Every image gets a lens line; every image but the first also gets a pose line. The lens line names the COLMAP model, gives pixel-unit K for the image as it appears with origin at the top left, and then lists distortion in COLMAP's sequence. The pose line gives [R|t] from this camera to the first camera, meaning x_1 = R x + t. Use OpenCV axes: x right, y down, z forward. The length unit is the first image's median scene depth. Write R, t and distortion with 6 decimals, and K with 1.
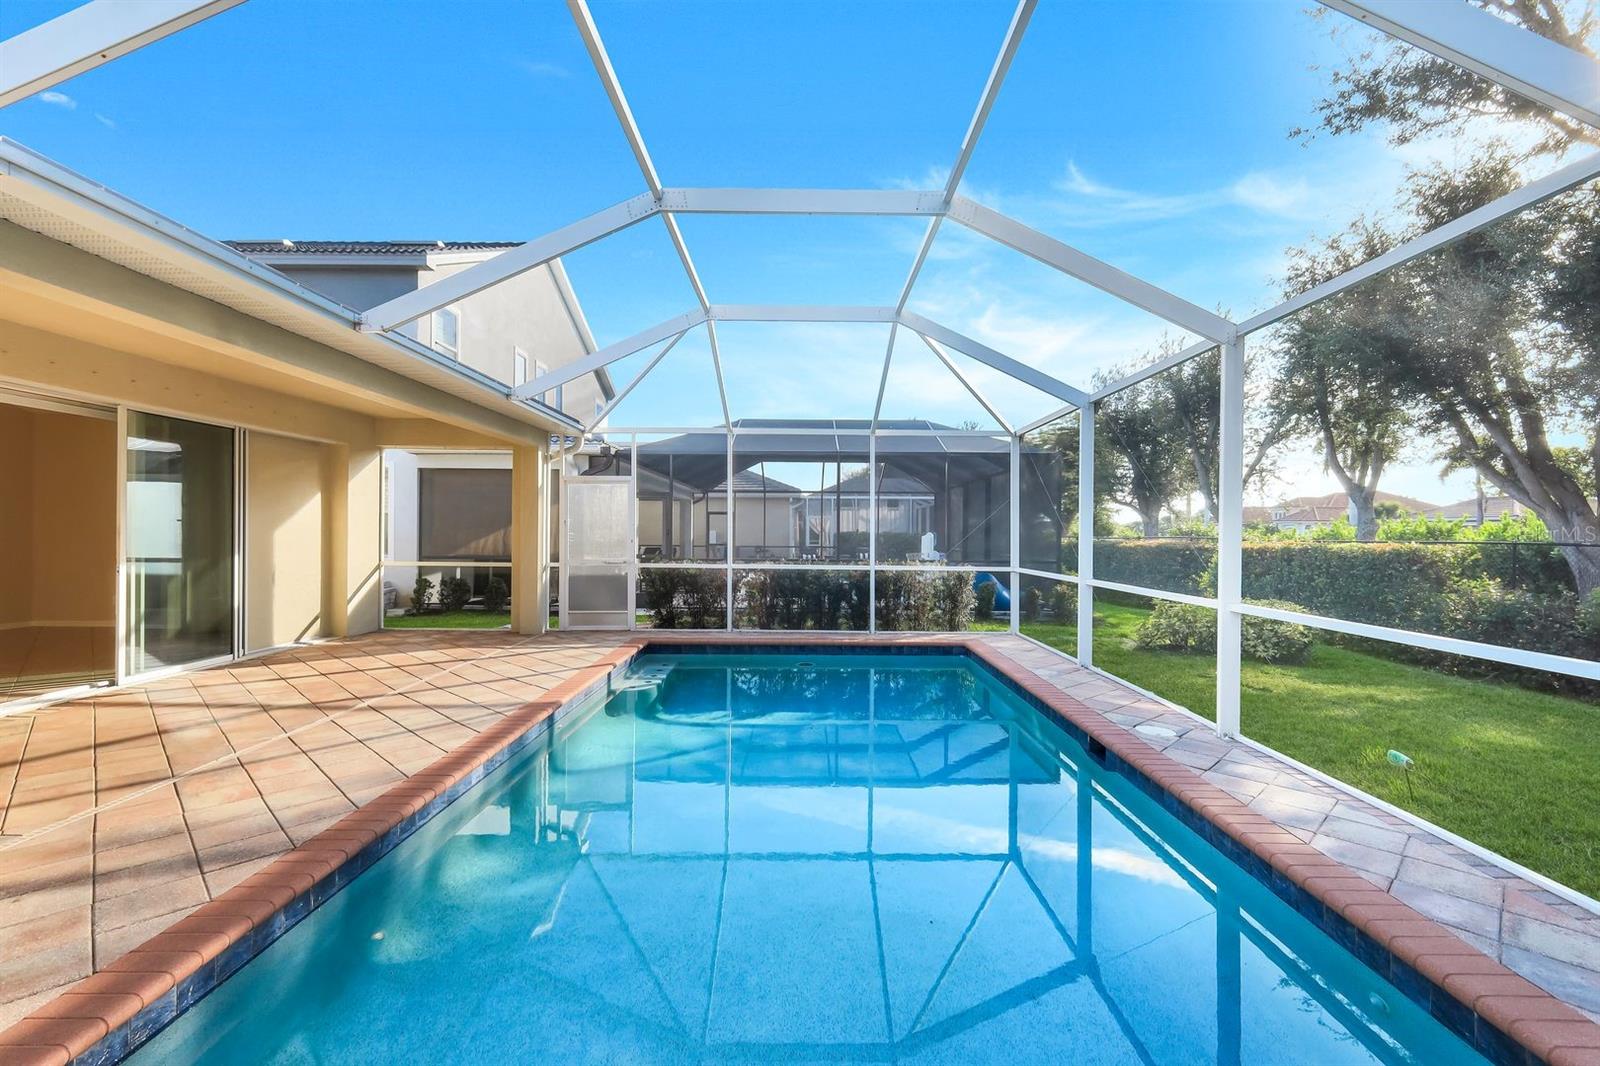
lens RADIAL K [[707.9, 0, 798.1], [0, 707.9, 529.4], [0, 0, 1]] dist [0.000753, 0.000860]
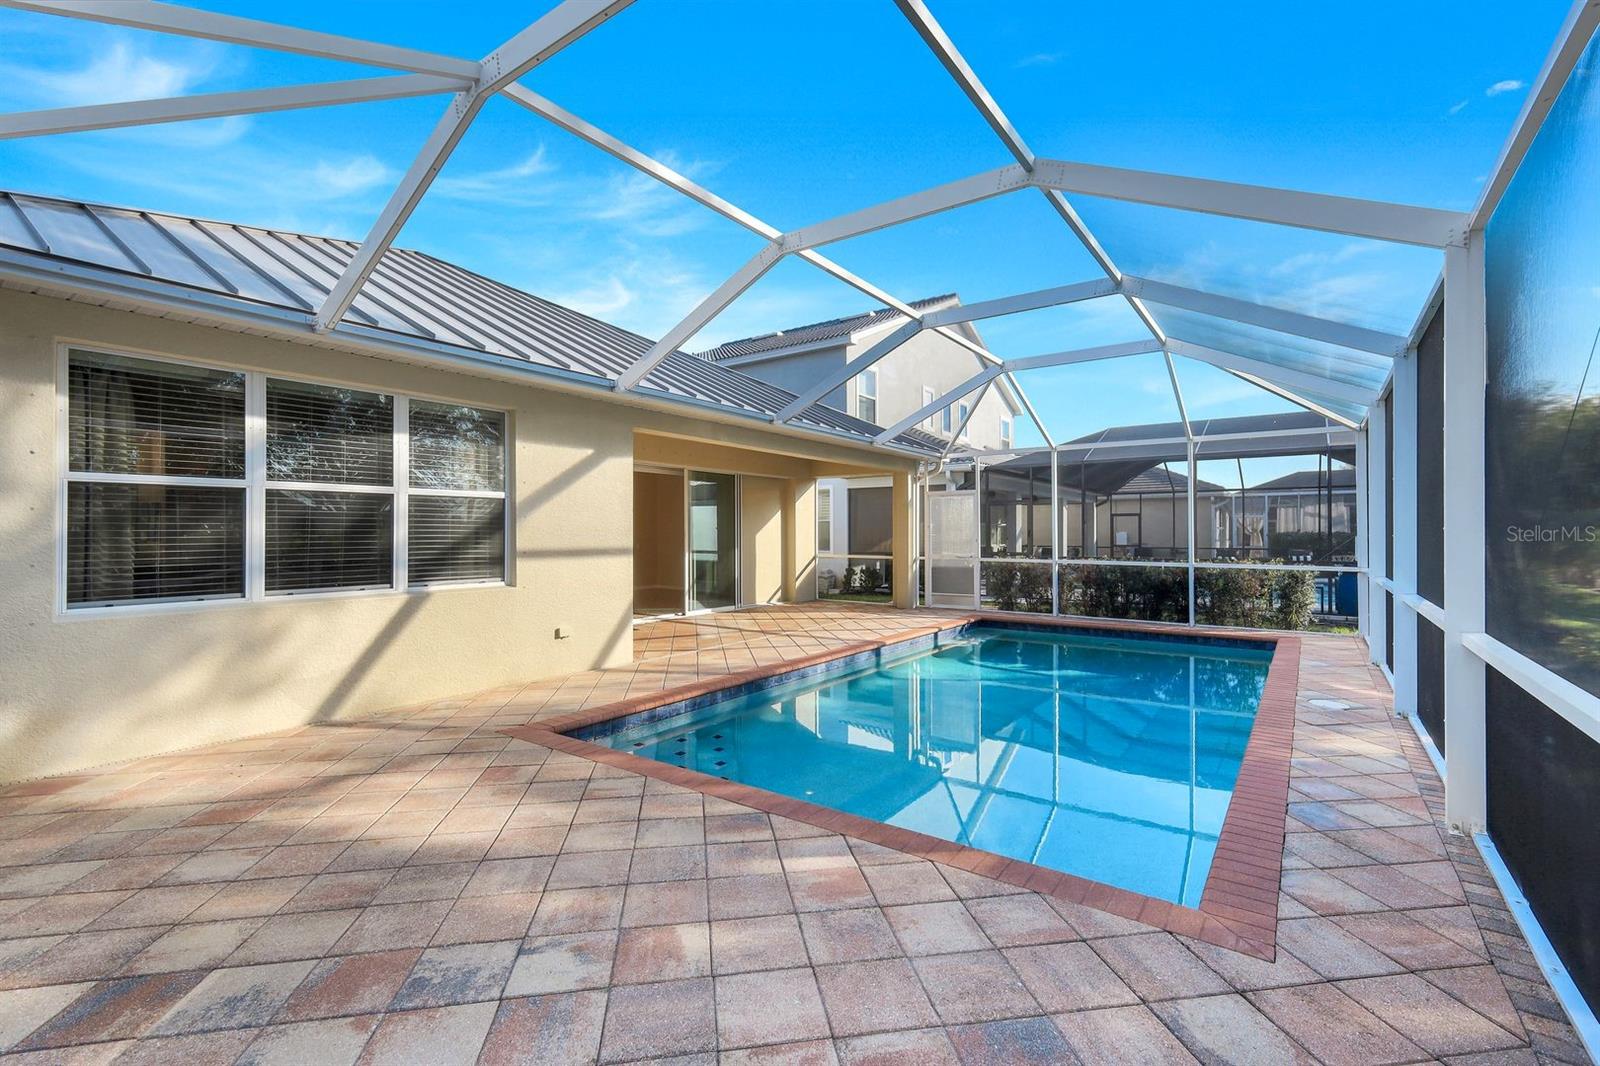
lens RADIAL K [[707.9, 0, 803.8], [0, 707.9, 532.0], [0, 0, 1]] dist [0.000753, 0.000860]
pose [[0.810642, -0.007300, -0.585497, 0.264732], [0.007023, 0.999972, -0.002744, 0.002768], [0.585500, -0.001888, 0.810670, -0.226132]]
